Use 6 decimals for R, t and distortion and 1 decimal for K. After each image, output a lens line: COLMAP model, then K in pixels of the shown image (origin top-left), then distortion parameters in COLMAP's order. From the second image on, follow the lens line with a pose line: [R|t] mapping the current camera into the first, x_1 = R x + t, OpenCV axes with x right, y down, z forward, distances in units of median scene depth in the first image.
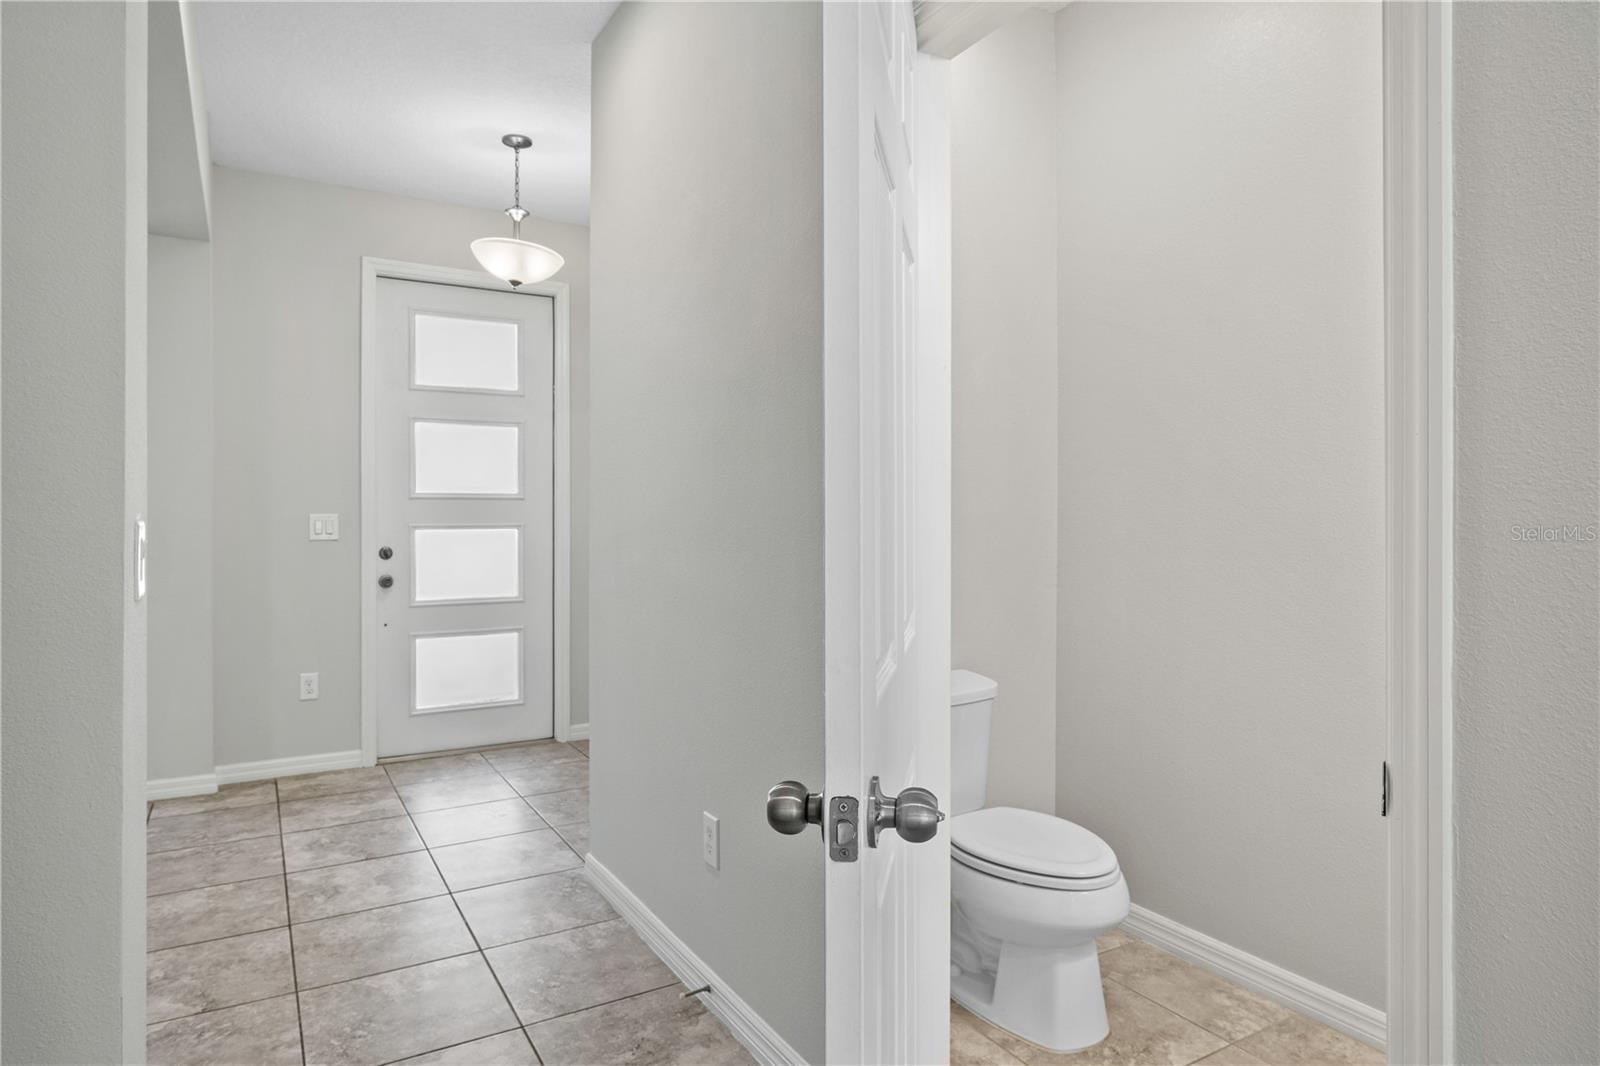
lens RADIAL K [[954.3, 0, 797.1], [0, 954.3, 520.2], [0, 0, 1]] dist [0.016464, -0.001303]
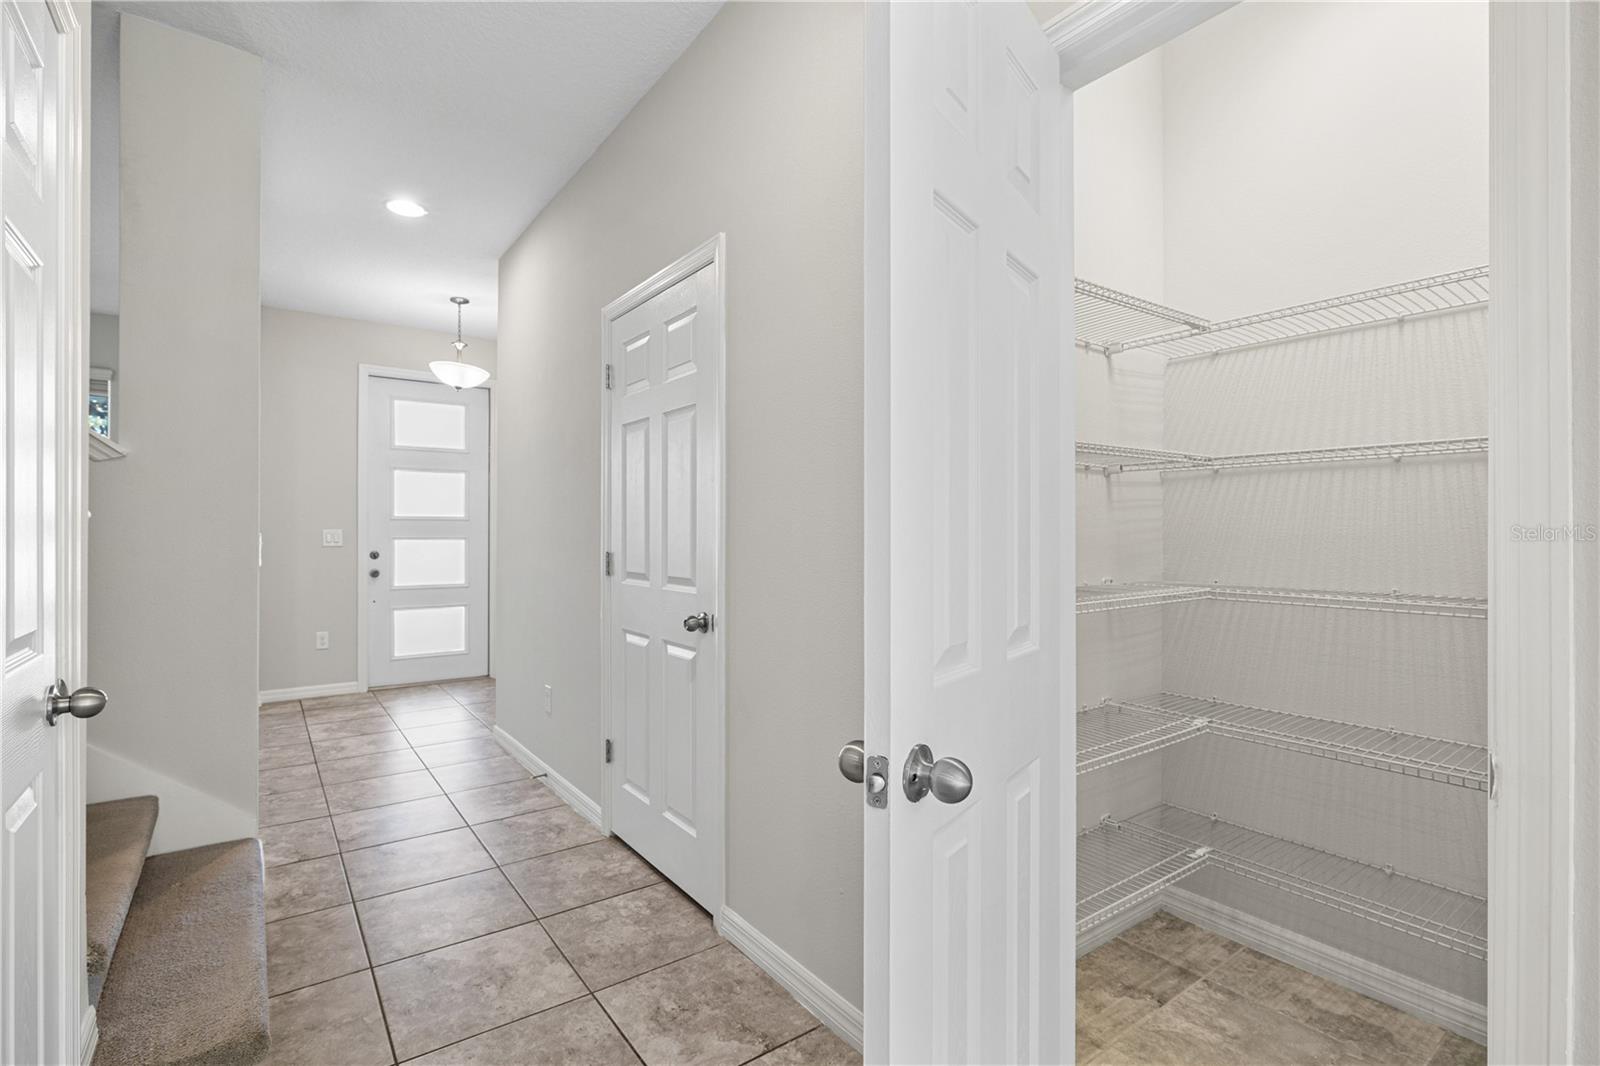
lens RADIAL K [[765.4, 0, 801.4], [0, 765.4, 537.7], [0, 0, 1]] dist [0.006028, 0.000691]
pose [[0.995093, 0.003937, 0.098866, 0.150312], [-0.004316, 0.999984, 0.003623, -0.001102], [-0.098850, -0.004032, 0.995094, -0.336507]]
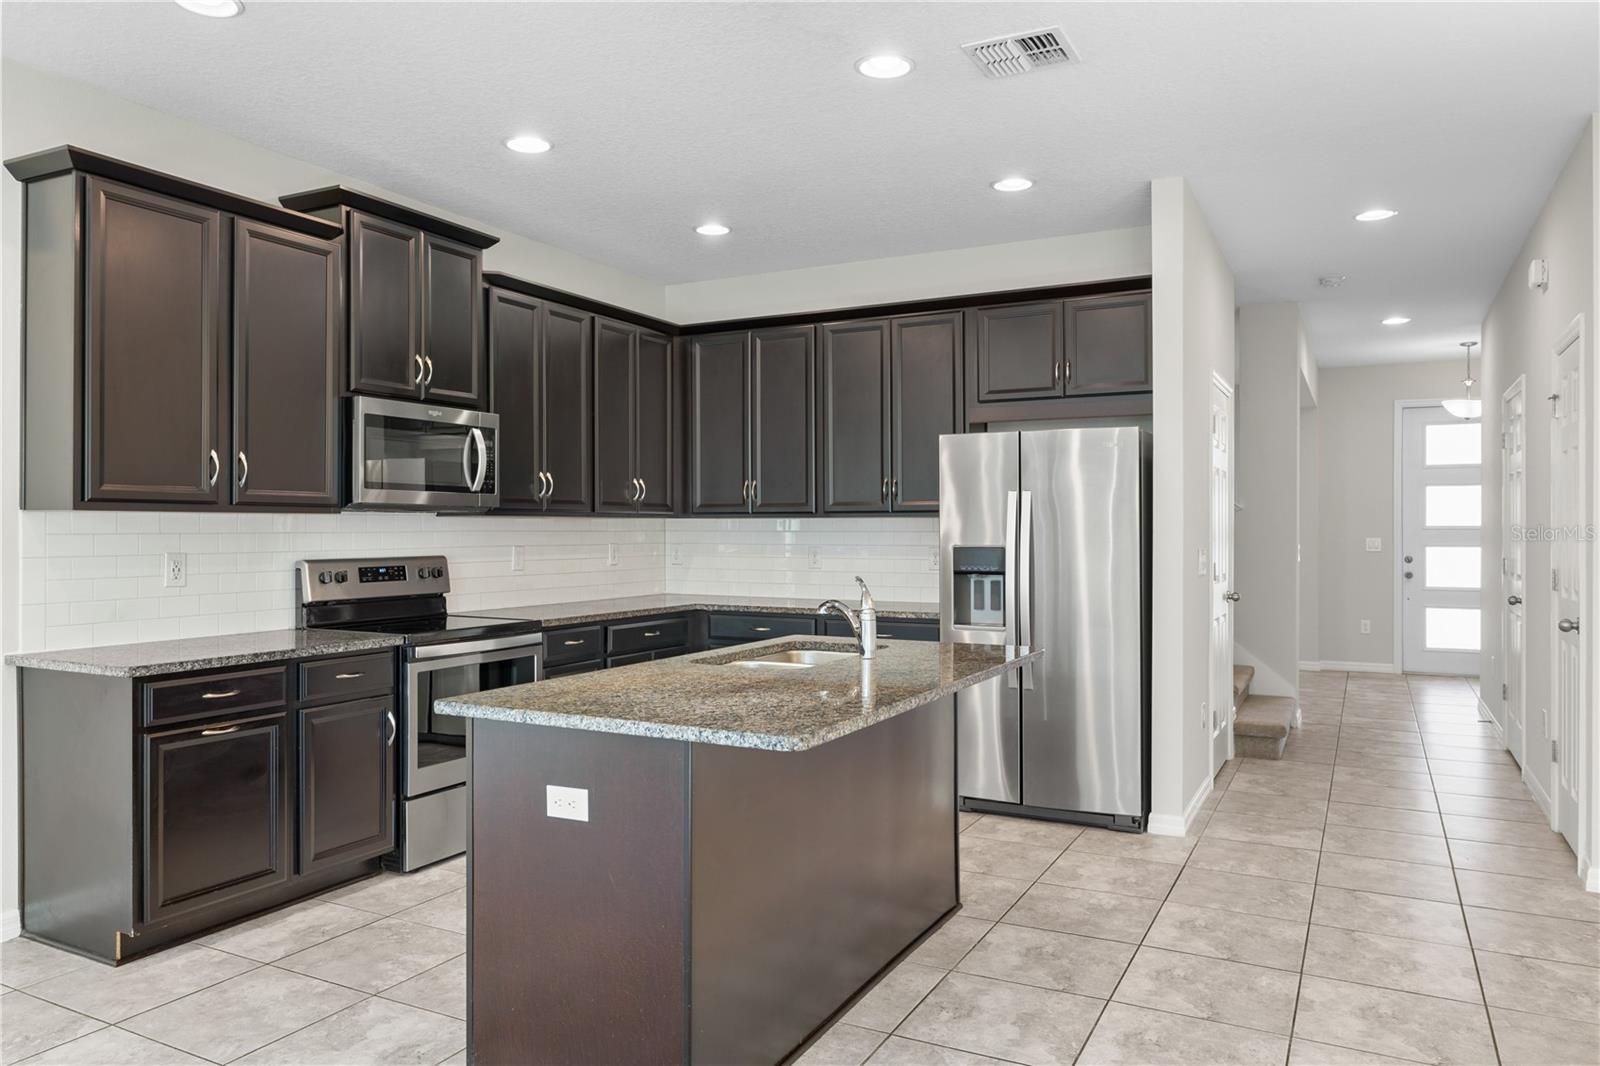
lens RADIAL K [[1079.8, 0, 801.7], [0, 1079.8, 529.1], [0, 0, 1]] dist [-0.006702, -0.000833]
pose [[0.538422, 0.002787, -0.842671, 0.765047], [-0.001353, 0.999996, 0.002443, -0.030539], [0.842674, -0.000175, 0.538424, -1.216005]]
